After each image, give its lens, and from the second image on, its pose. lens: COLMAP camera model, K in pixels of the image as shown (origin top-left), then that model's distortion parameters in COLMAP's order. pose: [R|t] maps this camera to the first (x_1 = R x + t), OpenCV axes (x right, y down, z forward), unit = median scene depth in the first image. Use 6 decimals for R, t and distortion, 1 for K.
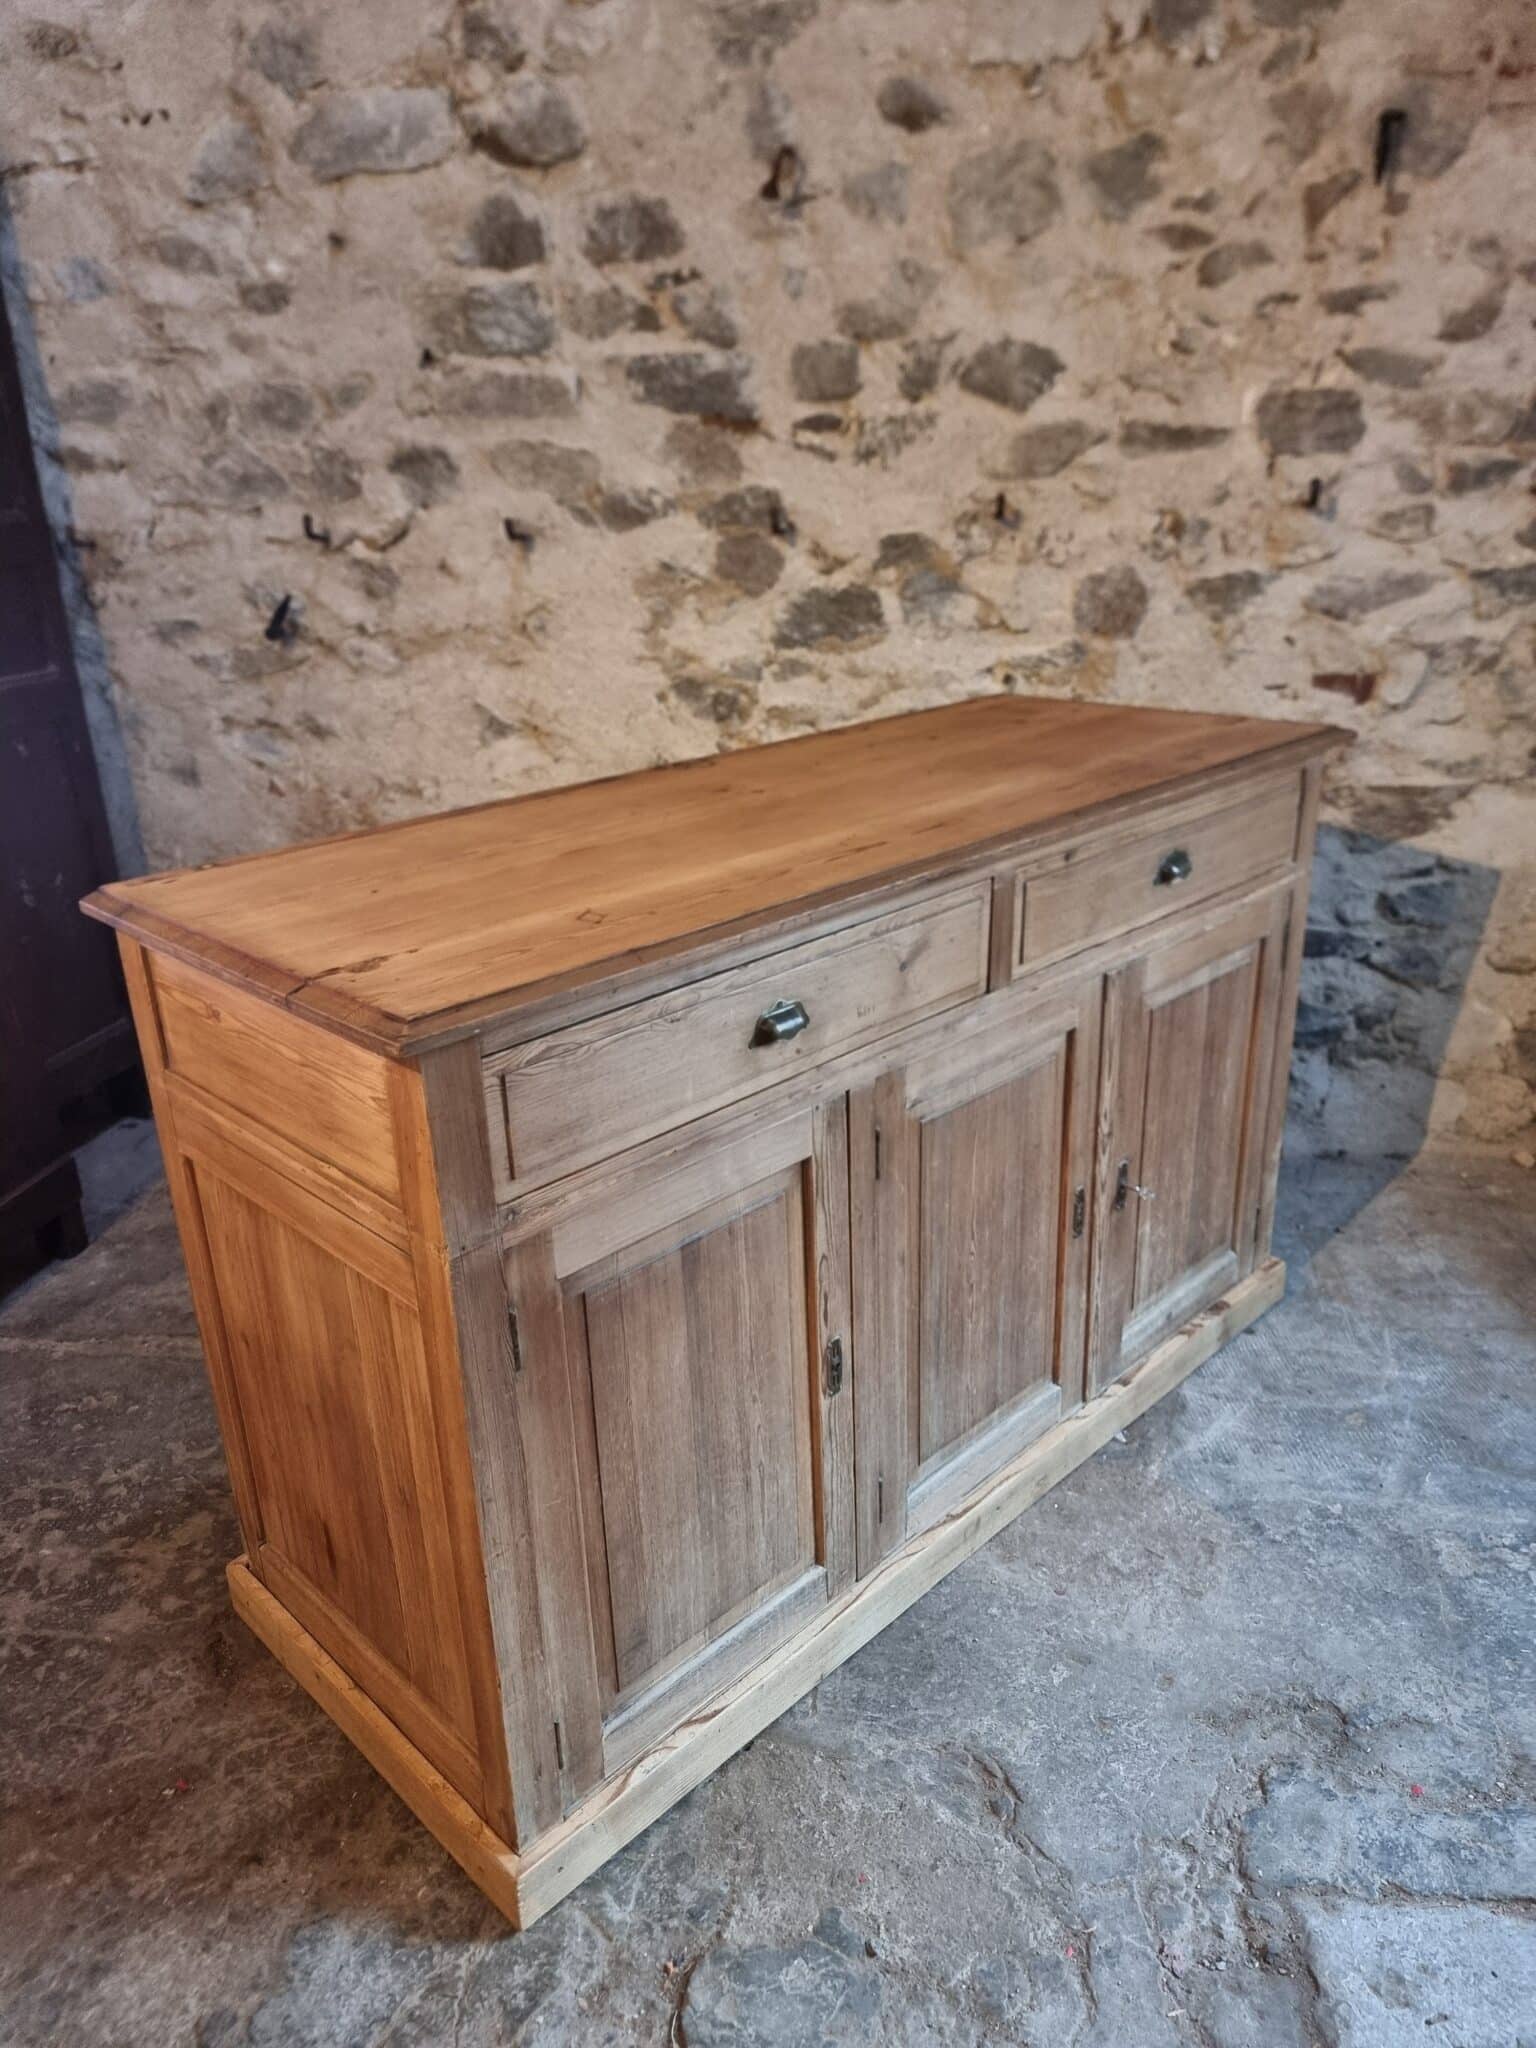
lens RADIAL K [[1438.8, 0, 752.2], [0, 1438.8, 1035.9], [0, 0, 1]] dist [0.052845, -0.052061]
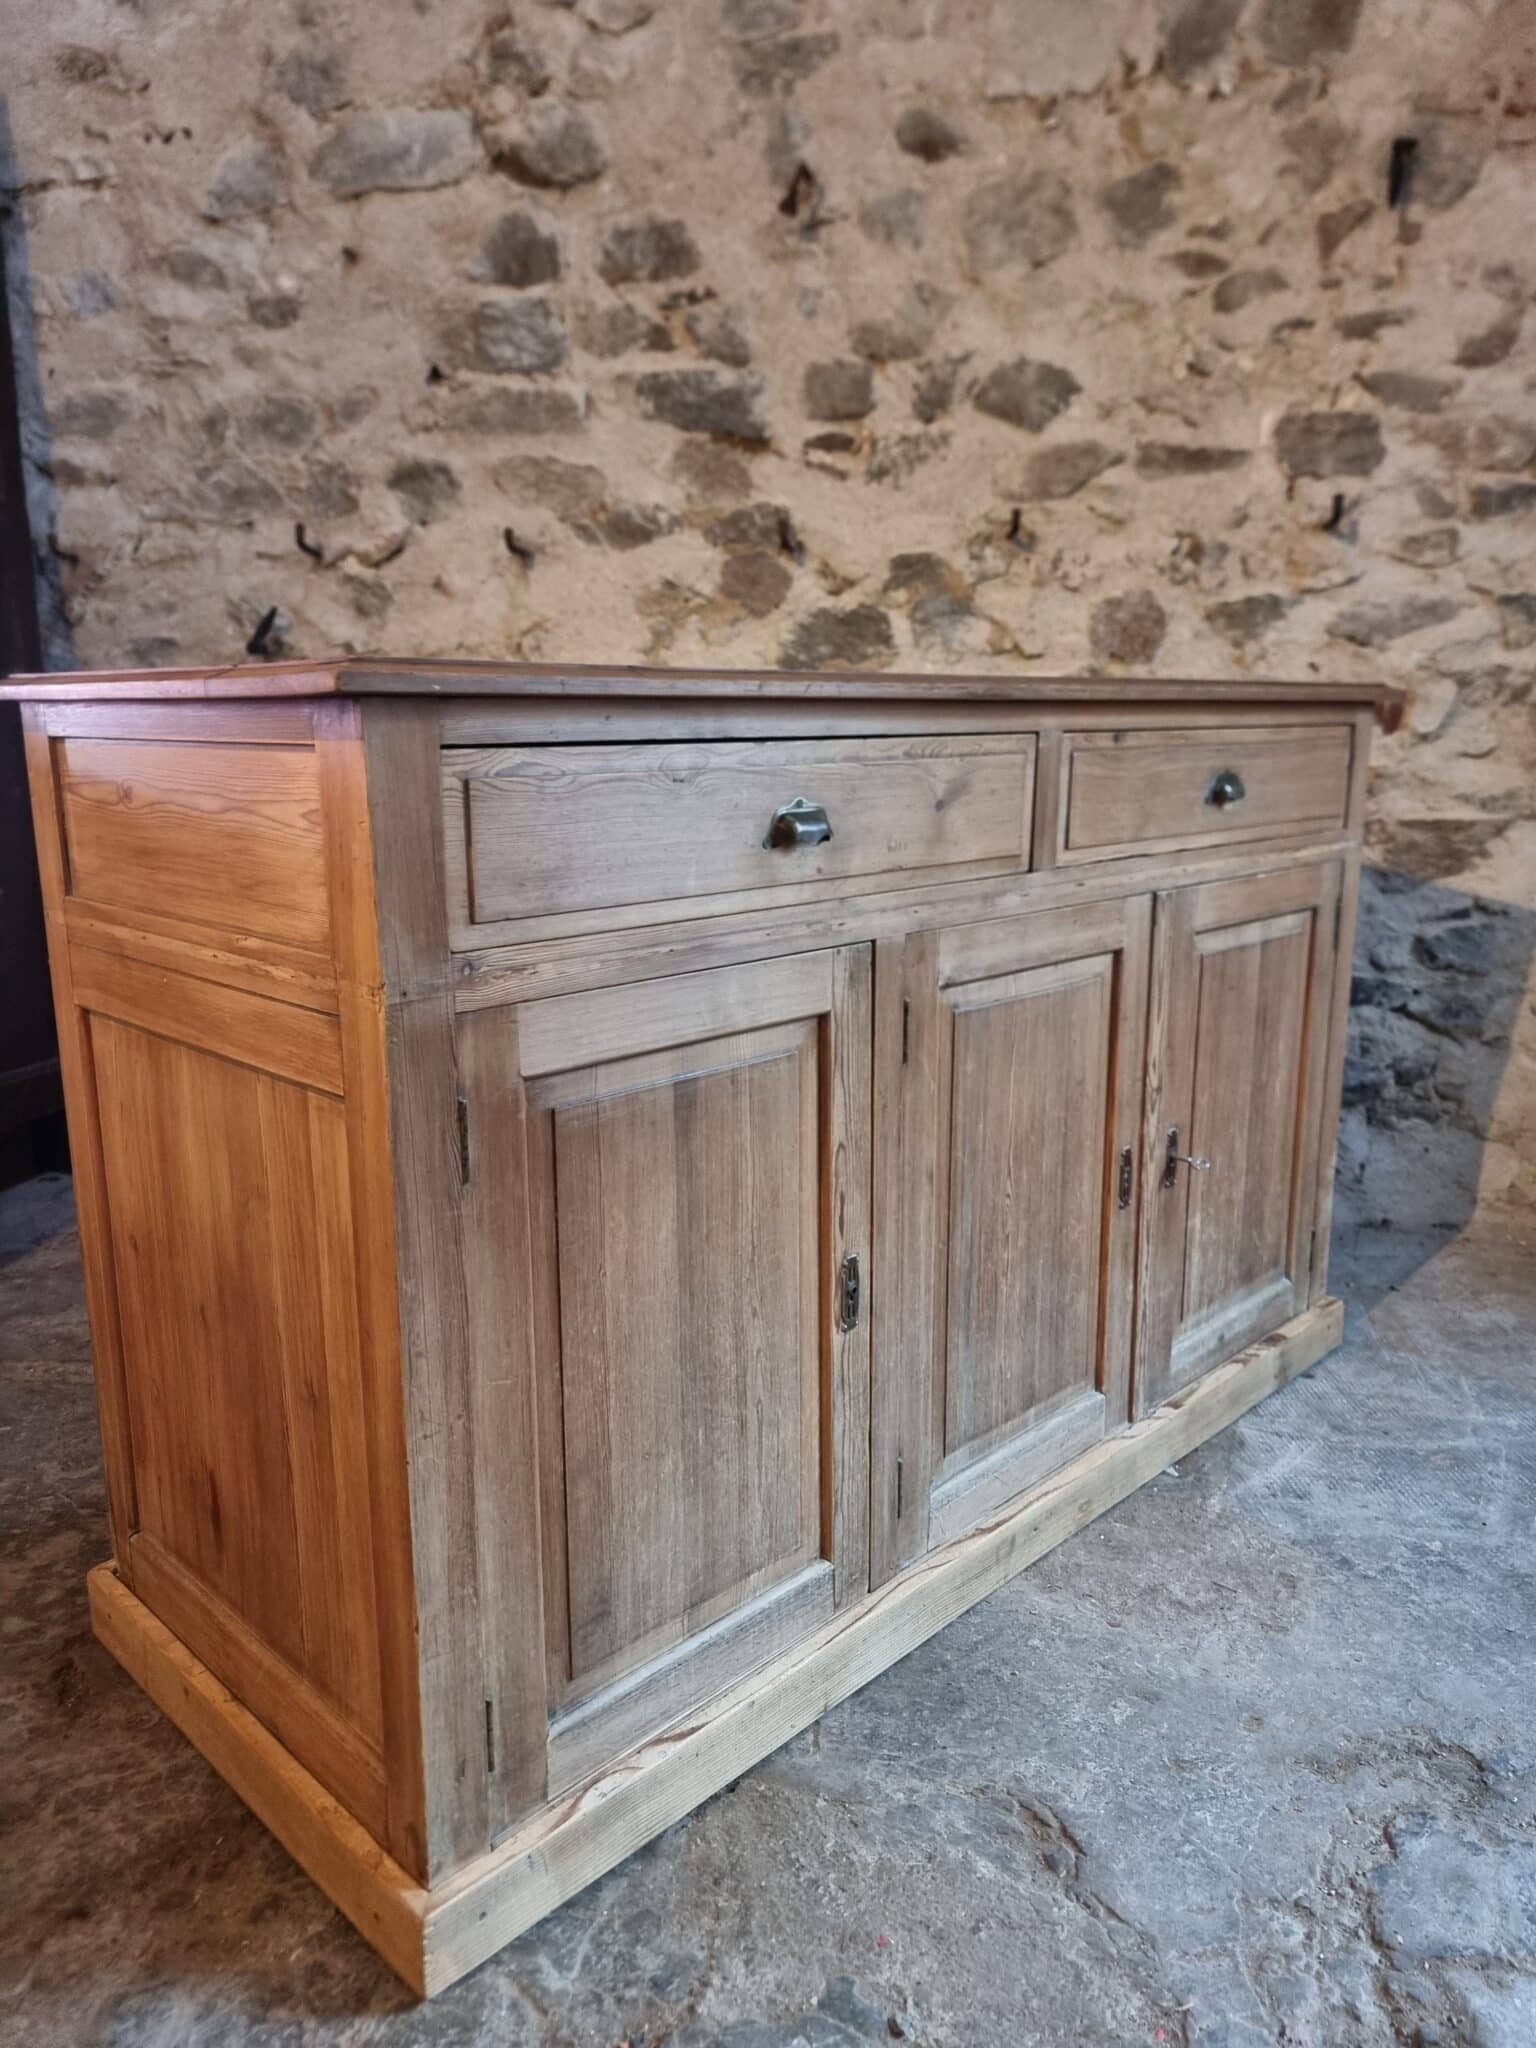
lens RADIAL K [[1439.6, 0, 767.5], [0, 1439.6, 1023.4], [0, 0, 1]] dist [0.054051, -0.054385]
pose [[0.999324, 0.028493, 0.023245, -0.008521], [-0.024225, 0.985698, -0.166769, 0.131696], [-0.027665, 0.166093, 0.985722, 0.097143]]
